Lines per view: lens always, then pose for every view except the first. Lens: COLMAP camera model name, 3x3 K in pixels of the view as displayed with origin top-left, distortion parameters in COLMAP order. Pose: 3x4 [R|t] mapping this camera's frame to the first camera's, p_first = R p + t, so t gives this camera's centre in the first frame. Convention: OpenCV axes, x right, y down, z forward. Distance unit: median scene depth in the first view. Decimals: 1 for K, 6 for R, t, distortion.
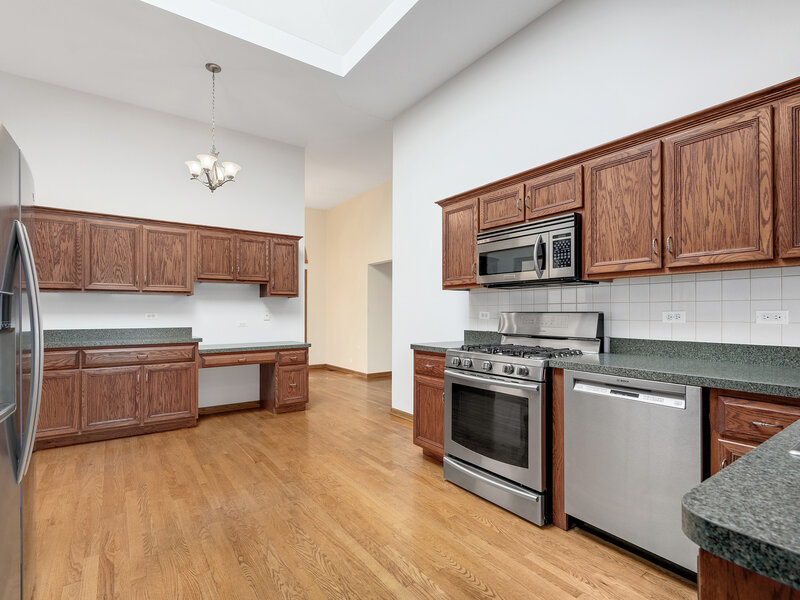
lens RADIAL K [[365.5, 0, 346.7], [0, 365.5, 304.4], [0, 0, 1]] dist [0.007705, -0.001054]
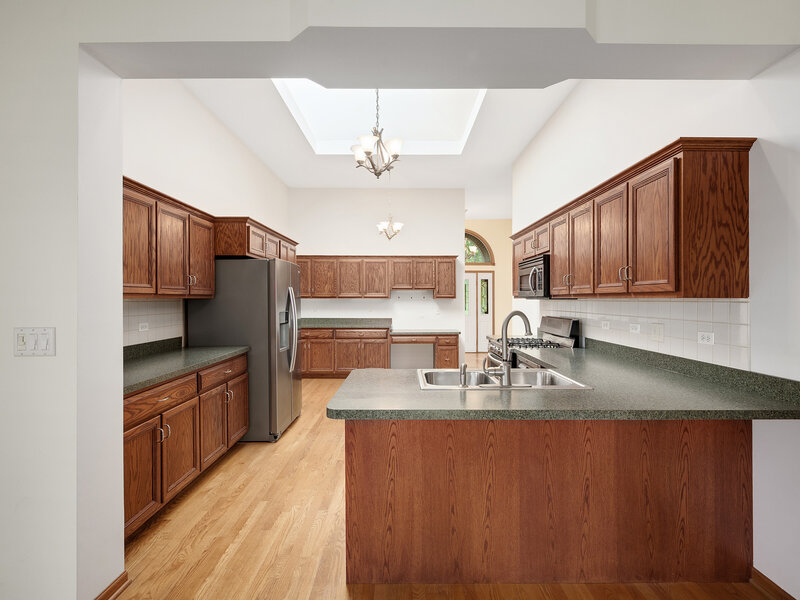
lens RADIAL K [[401.4, 0, 465.9], [0, 401.4, 290.0], [0, 0, 1]] dist [0.006300, -0.000151]
pose [[0.890889, -0.009161, -0.454128, 0.988998], [0.015501, 0.999827, 0.010241, -0.112503], [0.453956, -0.016163, 0.890877, -0.583884]]
